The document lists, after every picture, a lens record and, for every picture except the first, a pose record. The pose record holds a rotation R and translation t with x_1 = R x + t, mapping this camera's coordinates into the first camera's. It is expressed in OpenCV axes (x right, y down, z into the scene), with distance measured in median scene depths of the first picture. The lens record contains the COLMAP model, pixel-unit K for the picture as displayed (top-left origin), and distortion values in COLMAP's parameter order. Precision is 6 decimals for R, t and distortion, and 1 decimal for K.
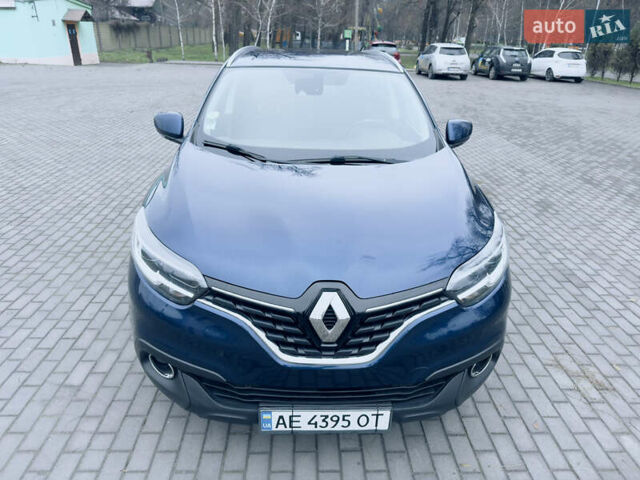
lens RADIAL K [[447.7, 0, 320.0], [0, 447.7, 240.0], [0, 0, 1]] dist [0.044113, -0.058344]
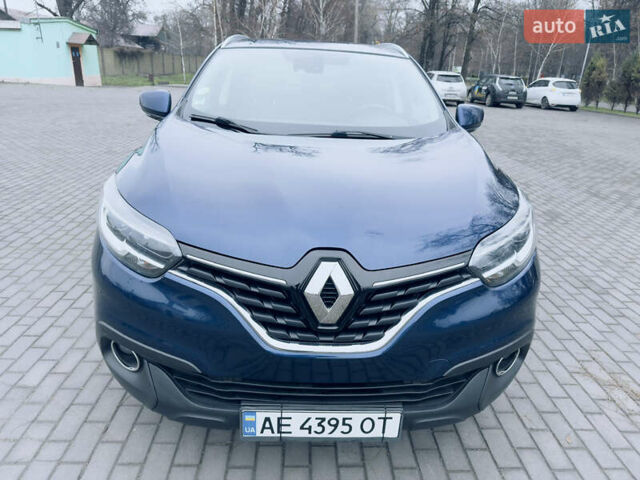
lens RADIAL K [[447.1, 0, 320.1], [0, 447.1, 235.5], [0, 0, 1]] dist [0.040395, -0.046952]
pose [[0.999834, 0.016474, 0.007758, -0.002261], [-0.015901, 0.997498, -0.068882, 0.095746], [-0.008873, 0.068747, 0.997595, 0.134338]]
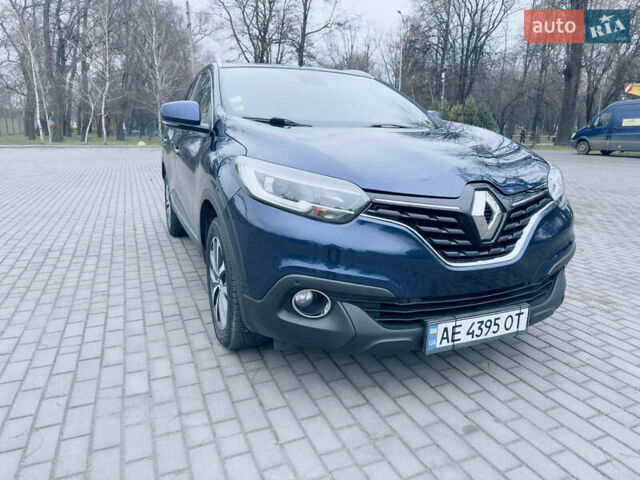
lens RADIAL K [[447.7, 0, 320.0], [0, 447.7, 240.0], [0, 0, 1]] dist [0.044113, -0.058344]
pose [[0.932088, -0.097827, 0.348773, -0.558416], [0.159419, 0.975367, -0.152465, 0.255863], [-0.325266, 0.197712, 0.924723, 0.112893]]
